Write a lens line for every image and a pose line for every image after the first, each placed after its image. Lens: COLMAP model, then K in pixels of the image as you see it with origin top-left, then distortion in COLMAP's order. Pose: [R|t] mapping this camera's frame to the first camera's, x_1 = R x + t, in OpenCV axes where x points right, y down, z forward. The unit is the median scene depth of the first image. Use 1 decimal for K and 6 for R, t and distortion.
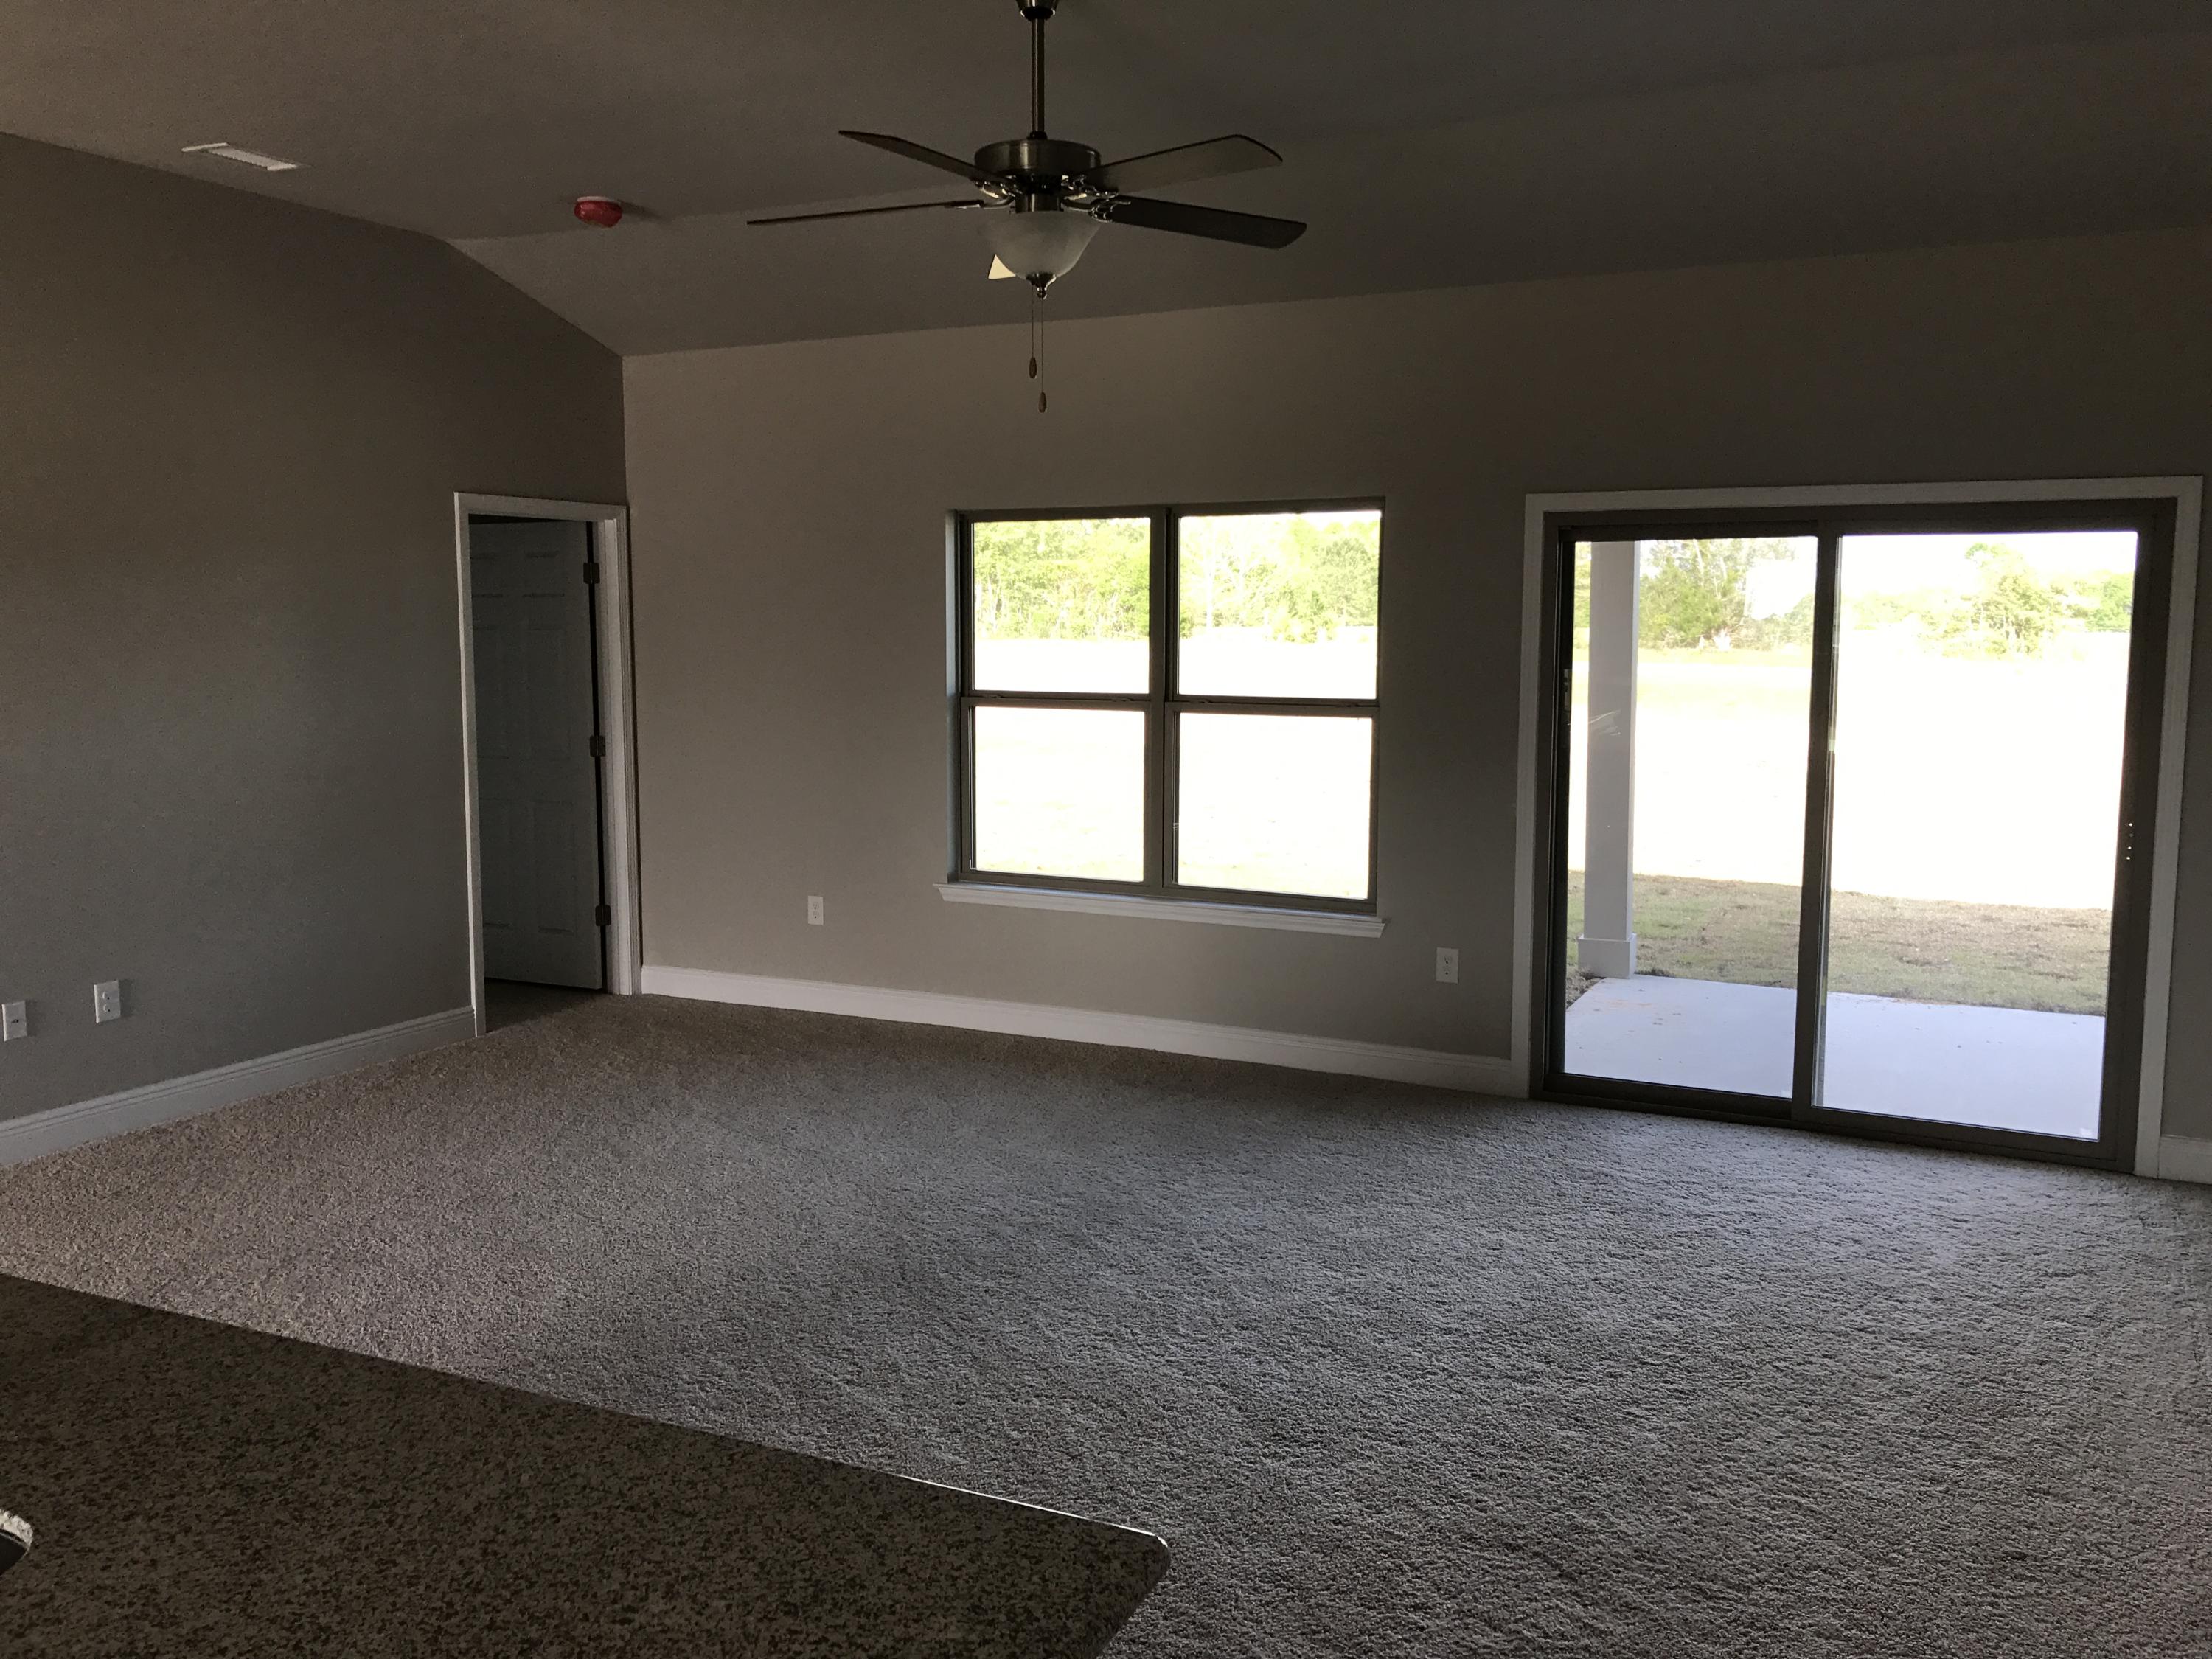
lens RADIAL K [[1806.2, 0, 1106.0], [0, 1806.2, 829.5], [0, 0, 1]] dist [0.085817, -0.150646]
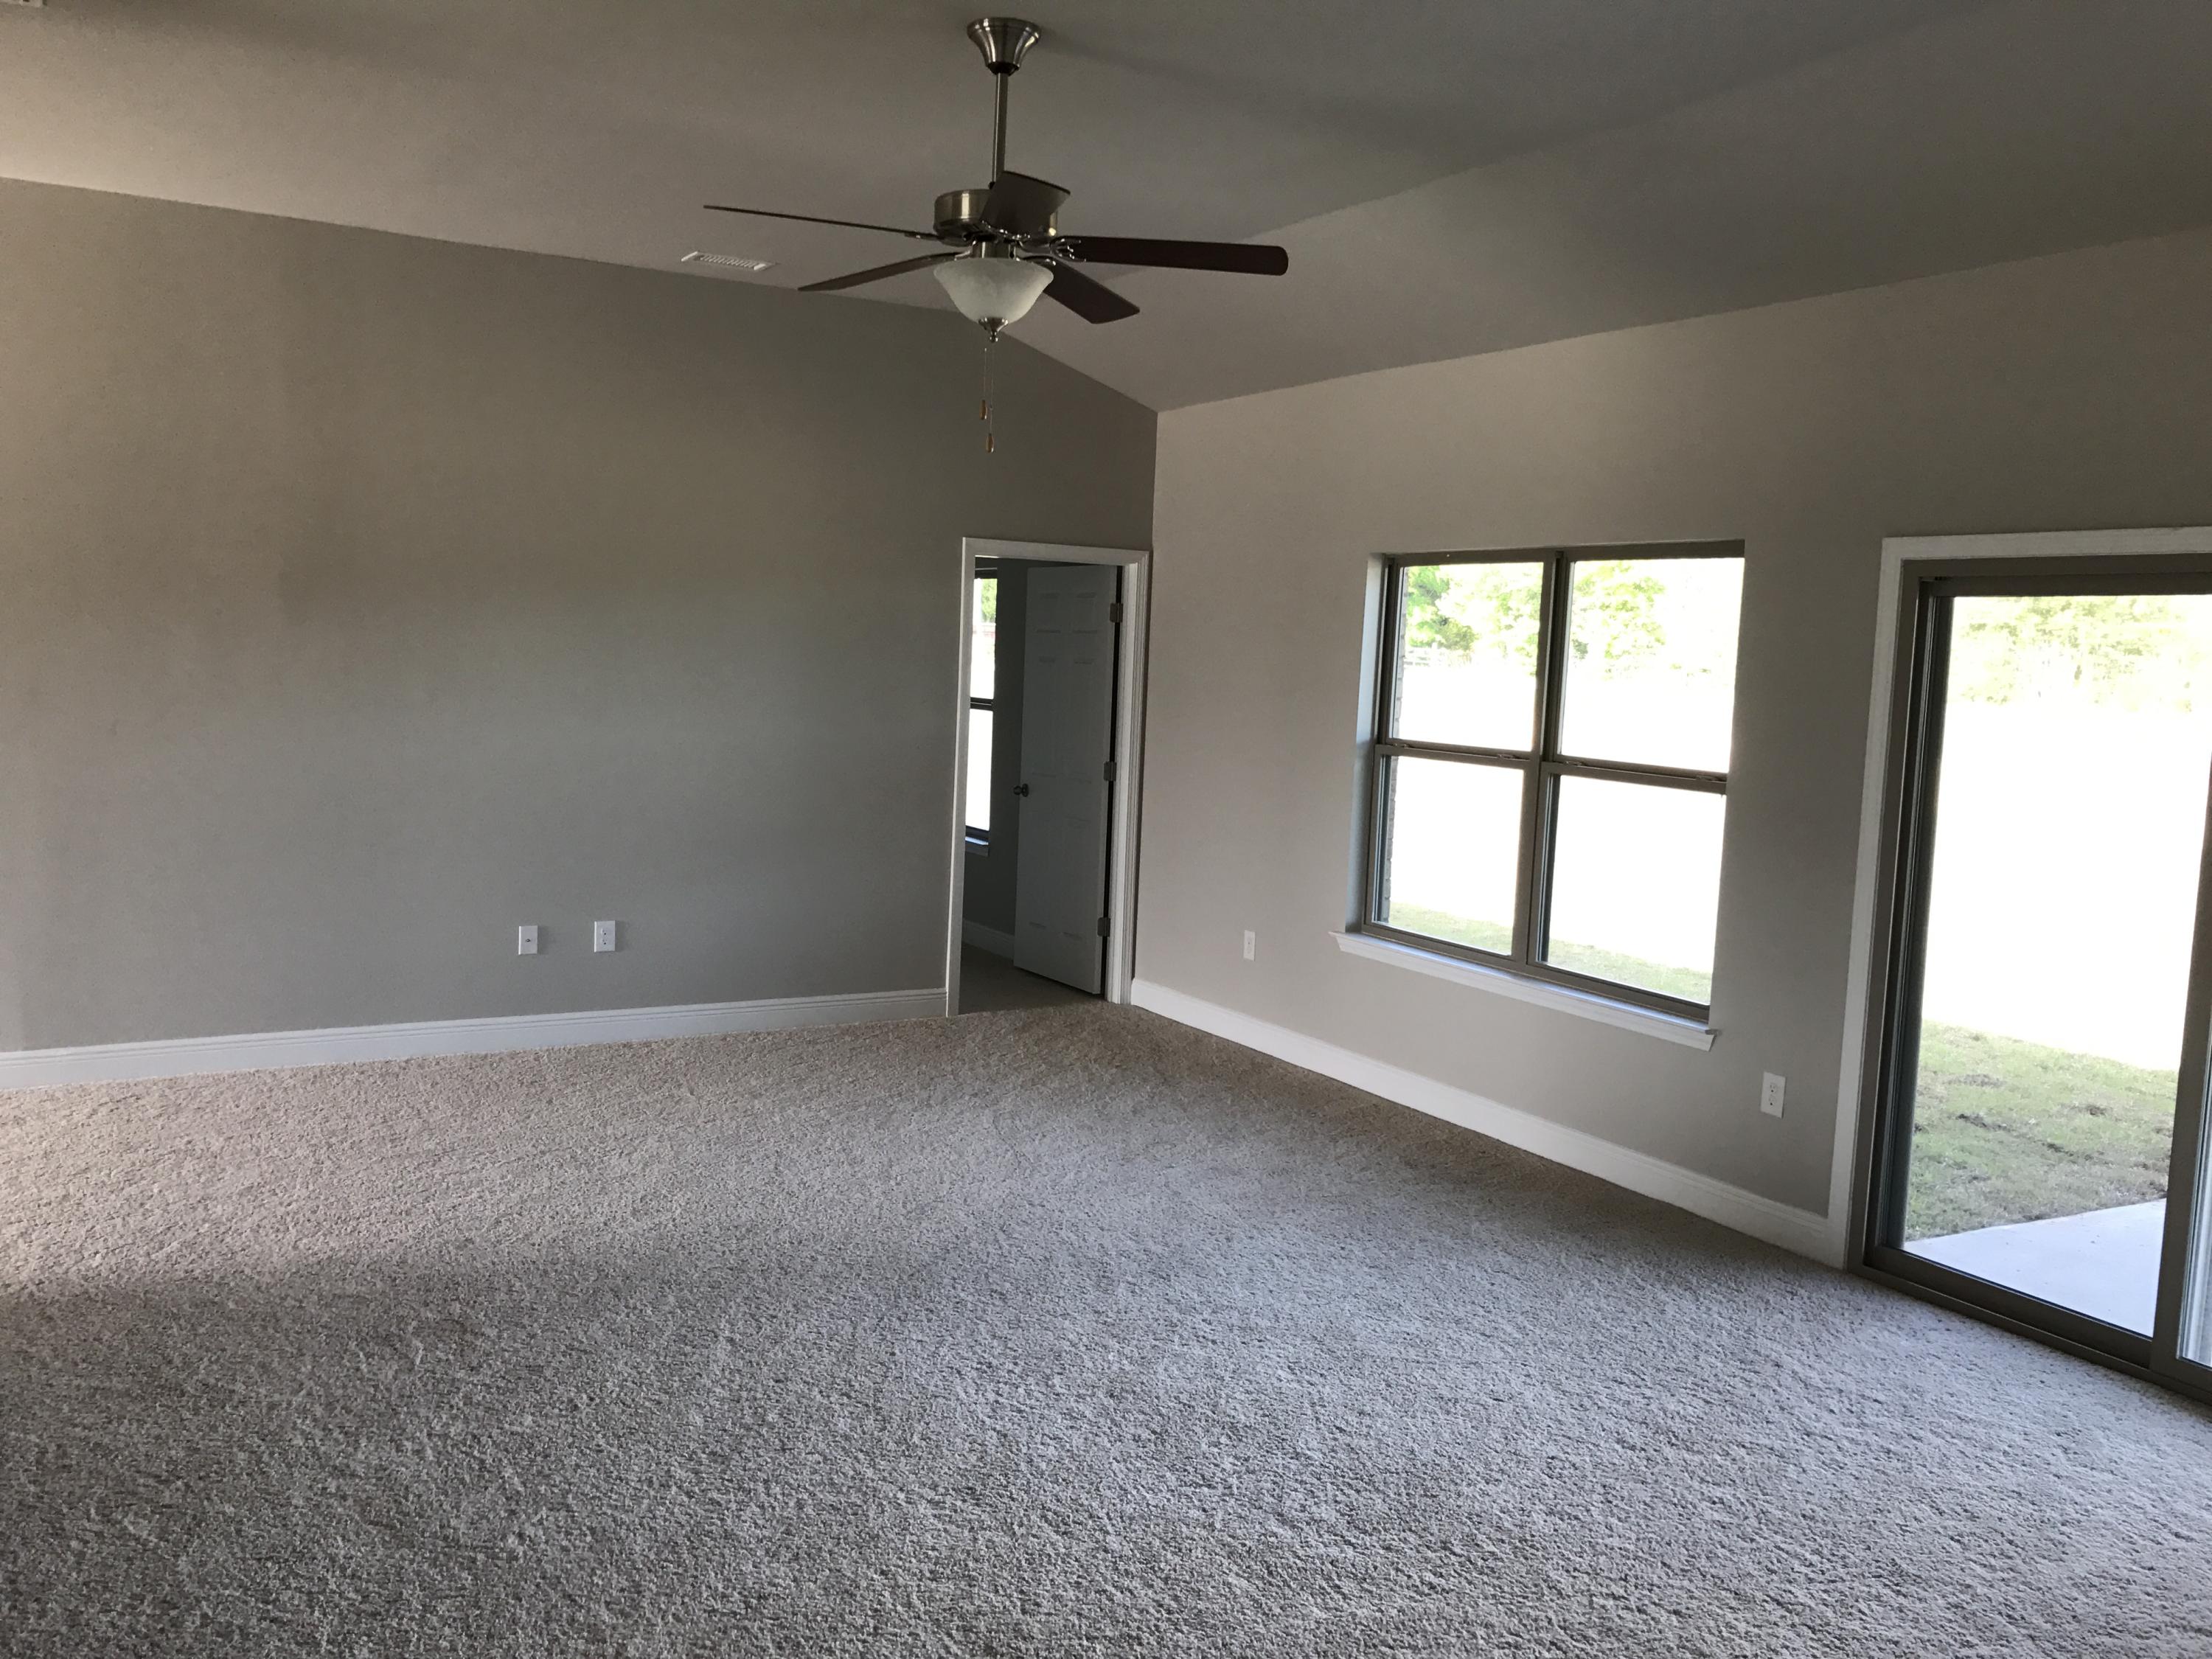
lens RADIAL K [[1809.4, 0, 1106.0], [0, 1809.4, 829.5], [0, 0, 1]] dist [0.048658, -0.042417]
pose [[0.837554, 0.089951, -0.538899, 0.369058], [-0.105268, 0.994441, 0.002382, -0.016504], [0.536118, 0.054734, 0.842367, 0.112635]]
